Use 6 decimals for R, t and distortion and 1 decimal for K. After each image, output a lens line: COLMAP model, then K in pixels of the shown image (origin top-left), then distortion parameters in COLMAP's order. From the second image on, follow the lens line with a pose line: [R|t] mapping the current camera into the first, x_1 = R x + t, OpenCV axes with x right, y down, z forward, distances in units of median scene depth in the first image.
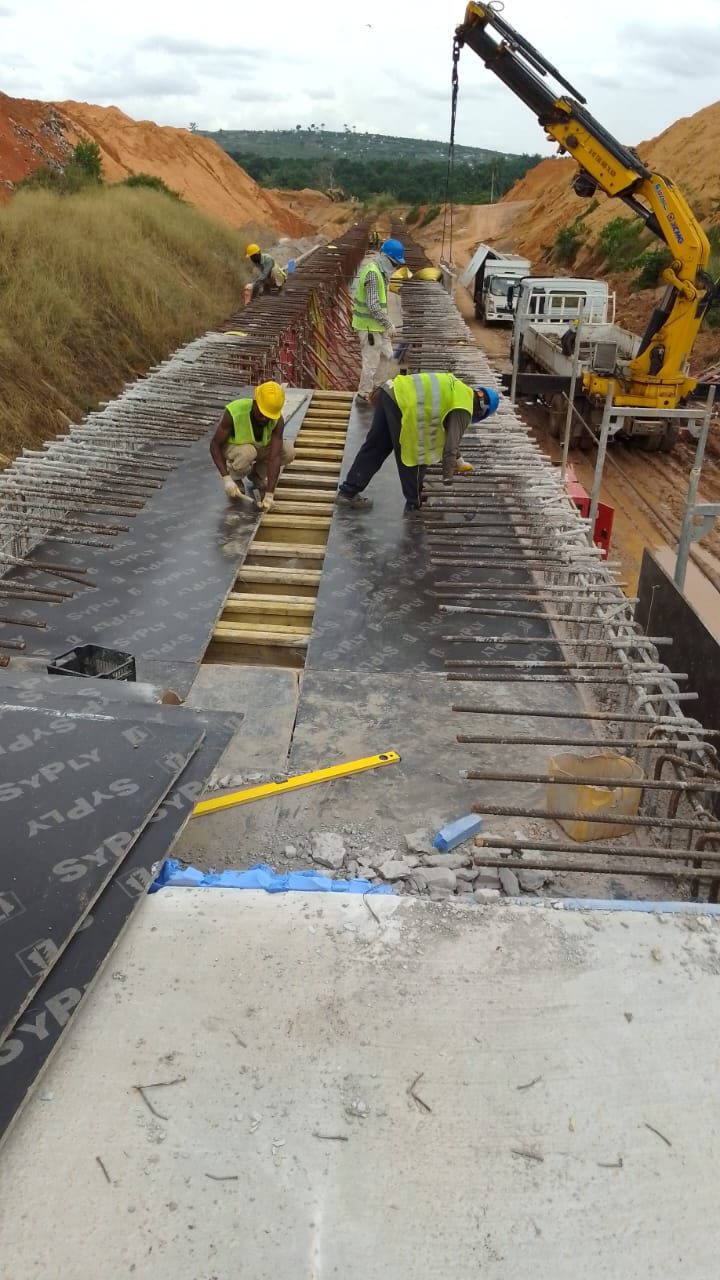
lens RADIAL K [[1003.9, 0, 382.5], [0, 1003.9, 642.7], [0, 0, 1]] dist [0.120884, -0.212543]
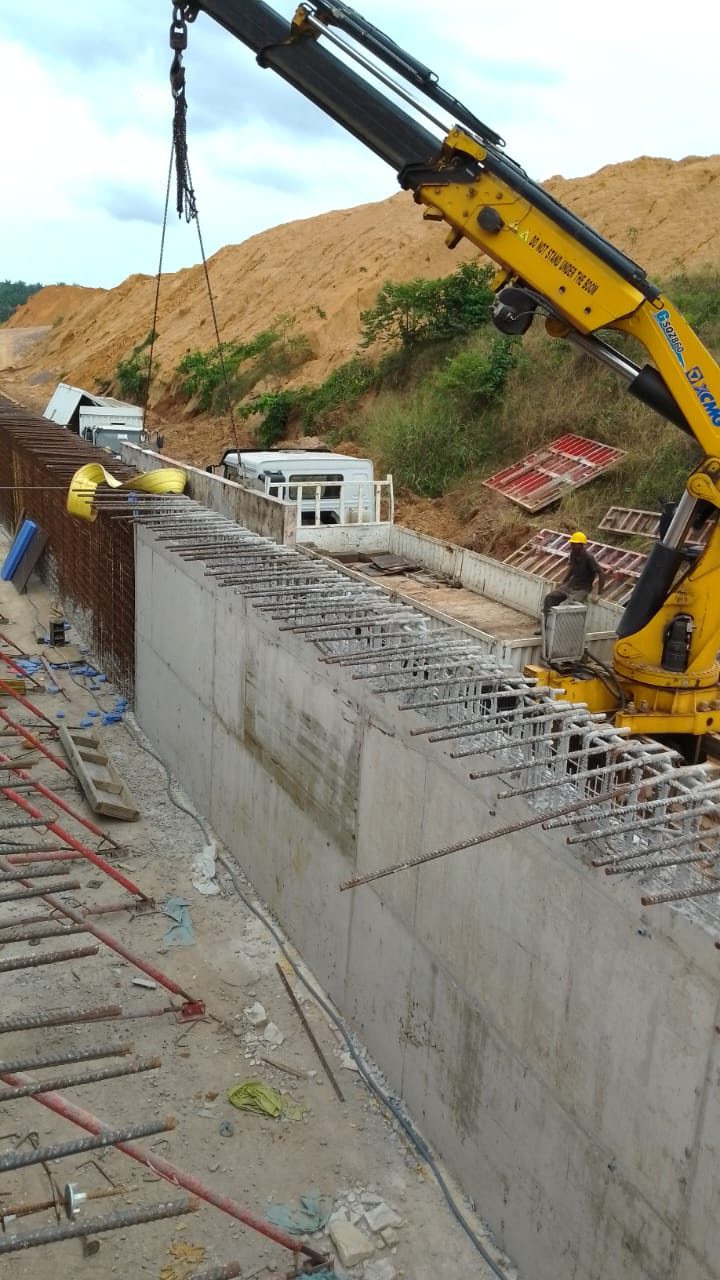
lens RADIAL K [[1003.9, 0, 382.5], [0, 1003.9, 642.7], [0, 0, 1]] dist [0.120884, -0.212543]
pose [[0.894201, -0.116260, 0.432306, -0.018966], [0.163062, 0.983936, -0.072674, -0.060907], [-0.416912, 0.135478, 0.898794, 0.139467]]
